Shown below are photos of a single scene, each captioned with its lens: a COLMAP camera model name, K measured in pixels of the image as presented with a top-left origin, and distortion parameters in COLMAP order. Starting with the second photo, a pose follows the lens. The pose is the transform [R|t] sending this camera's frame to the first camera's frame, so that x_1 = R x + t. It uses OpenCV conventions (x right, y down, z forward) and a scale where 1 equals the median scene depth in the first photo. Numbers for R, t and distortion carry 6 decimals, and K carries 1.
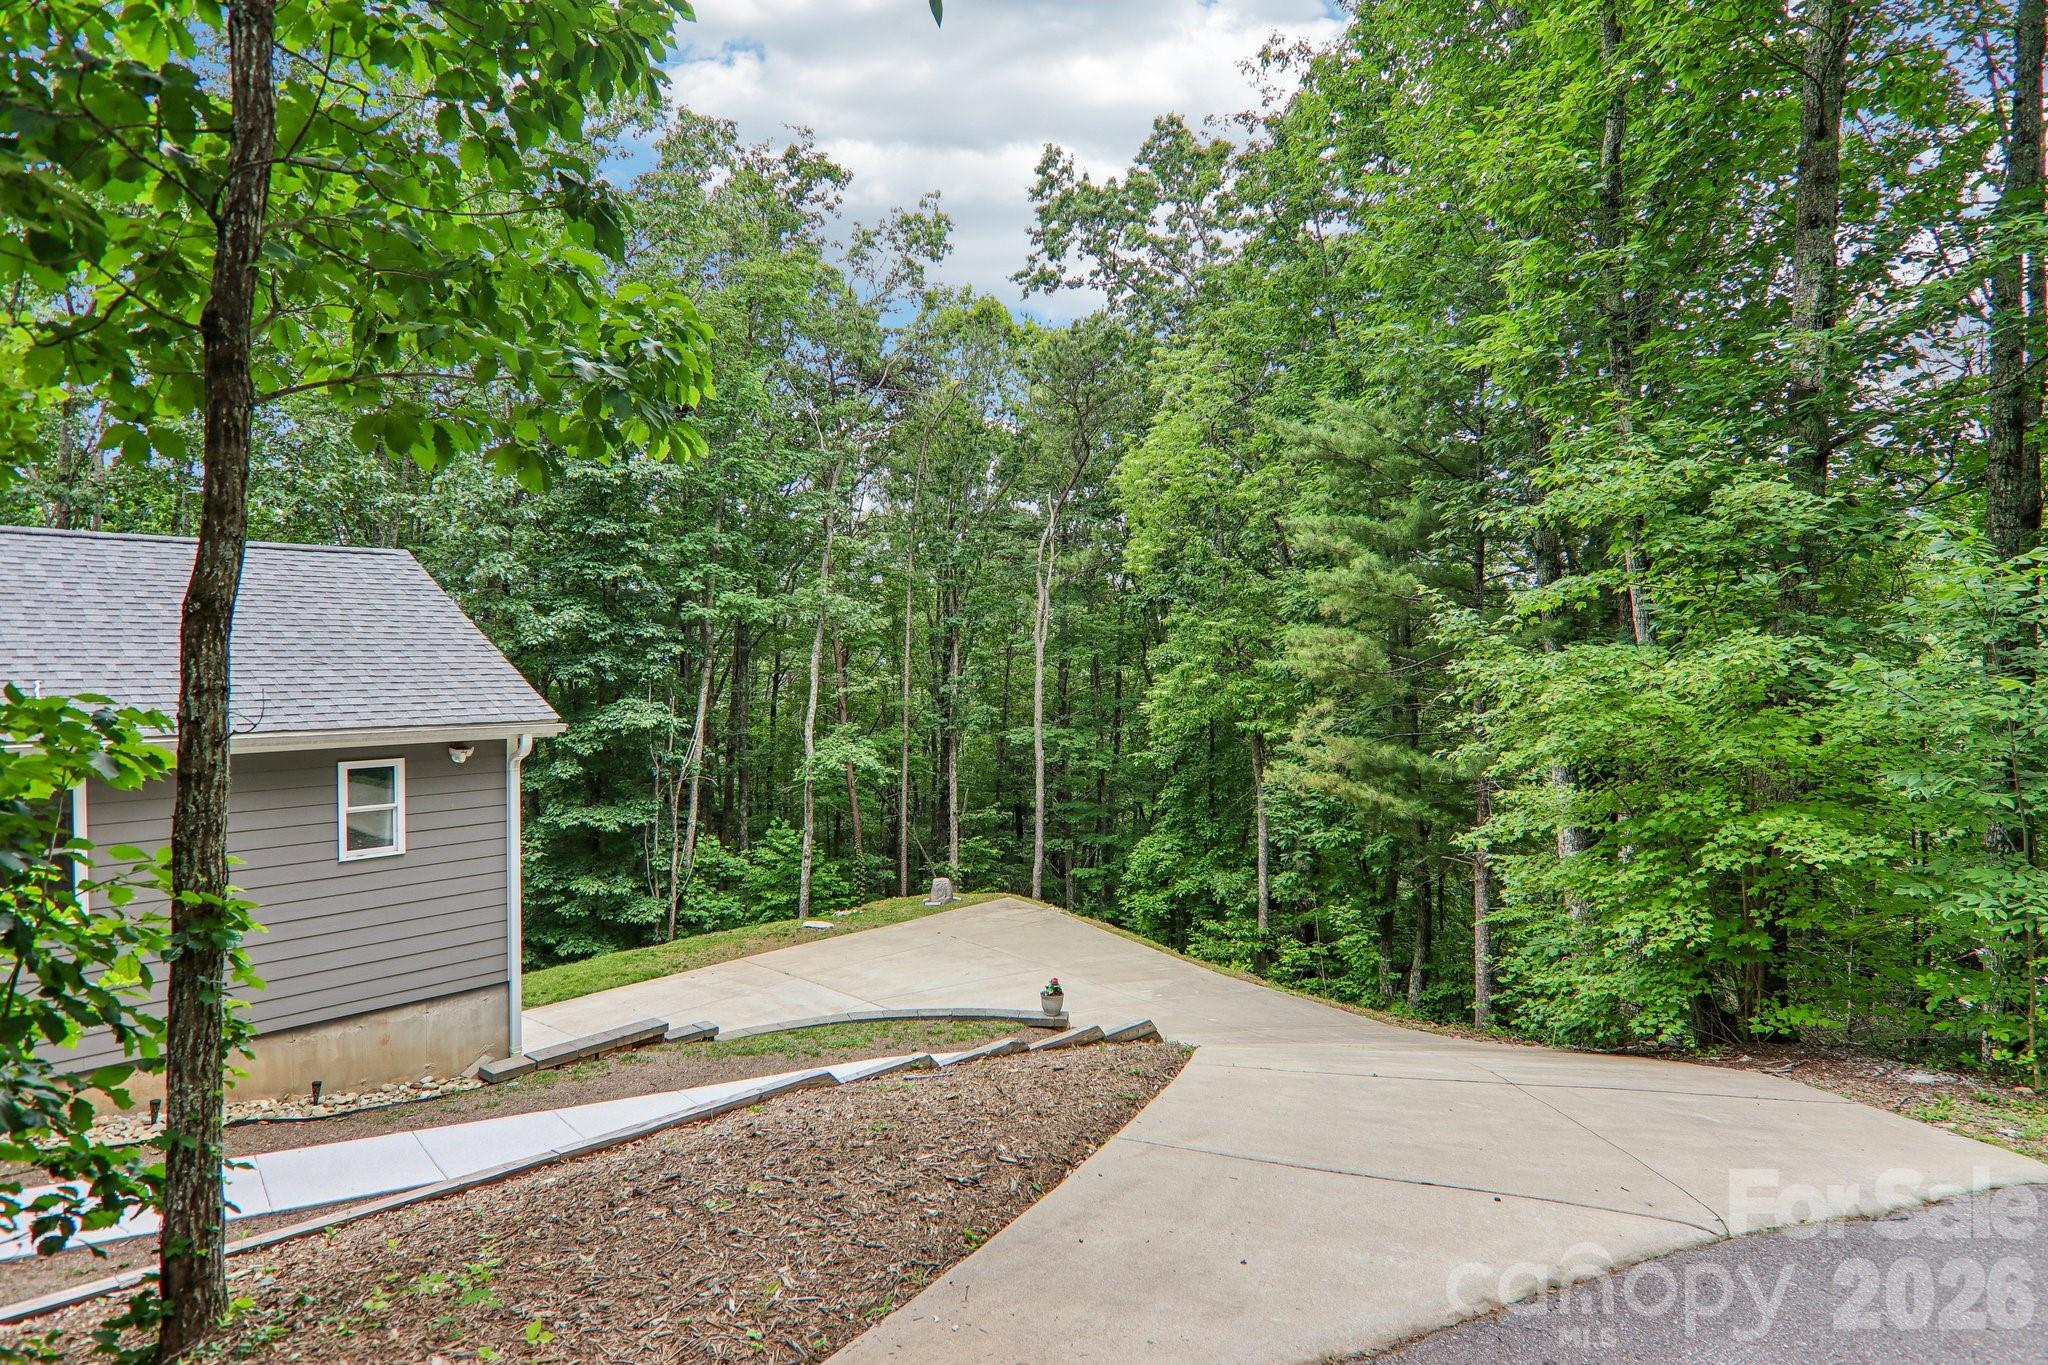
lens RADIAL K [[1172.3, 0, 1010.6], [0, 1172.3, 698.4], [0, 0, 1]] dist [0.001975, -0.002852]
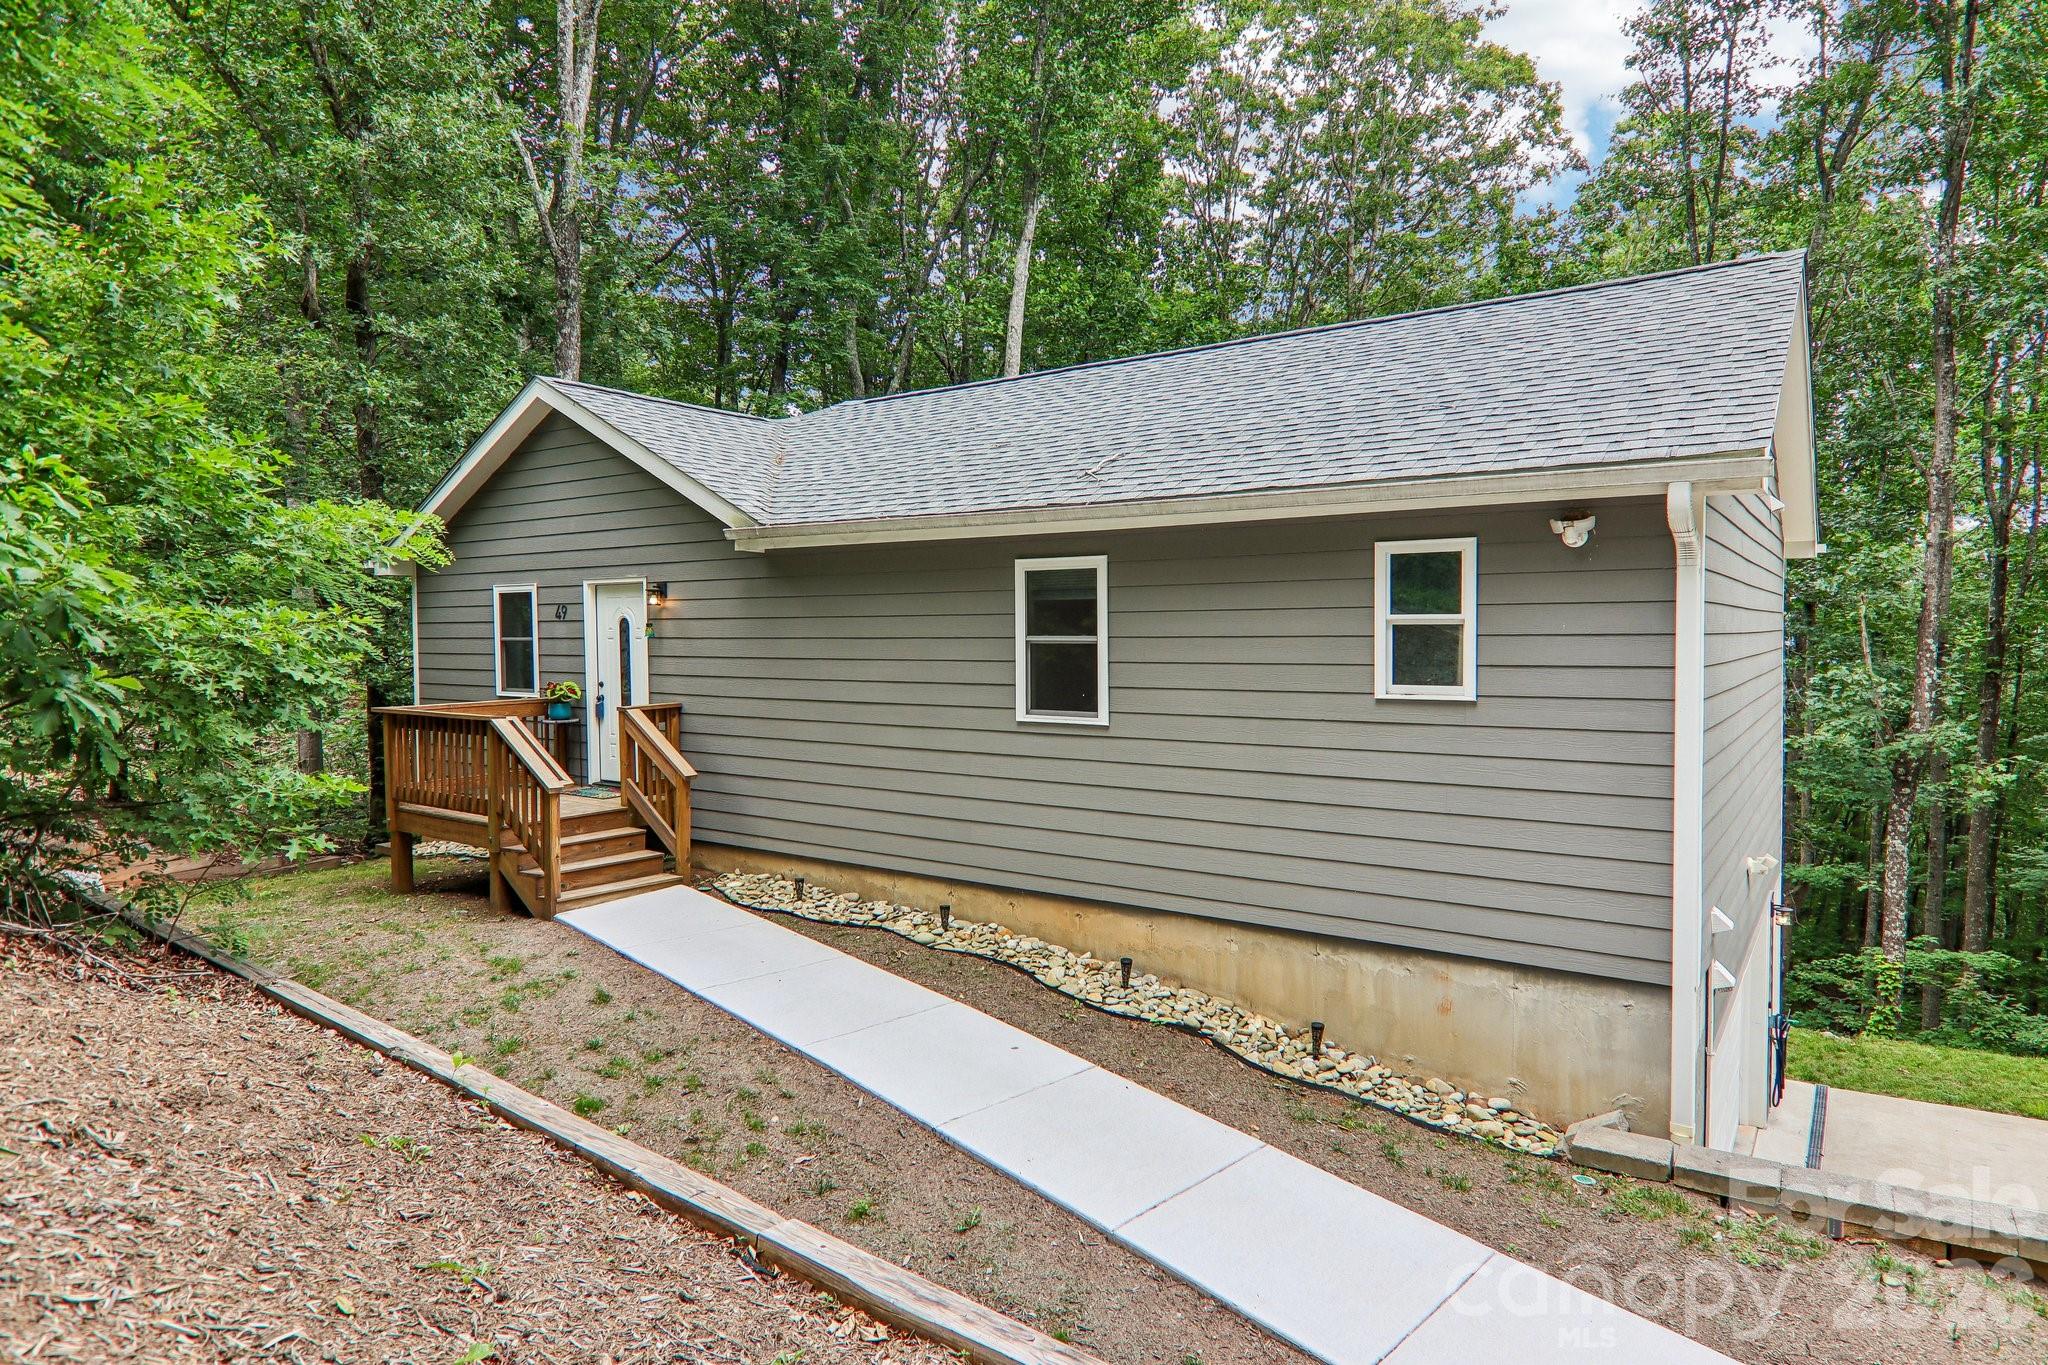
lens RADIAL K [[1179.2, 0, 1023.9], [0, 1179.2, 663.4], [0, 0, 1]] dist [-0.000951, -0.001562]
pose [[0.073150, 0.016681, -0.997181, 0.052301], [-0.032096, 0.999382, 0.014364, 0.109733], [0.996804, 0.030955, 0.073641, 0.714249]]
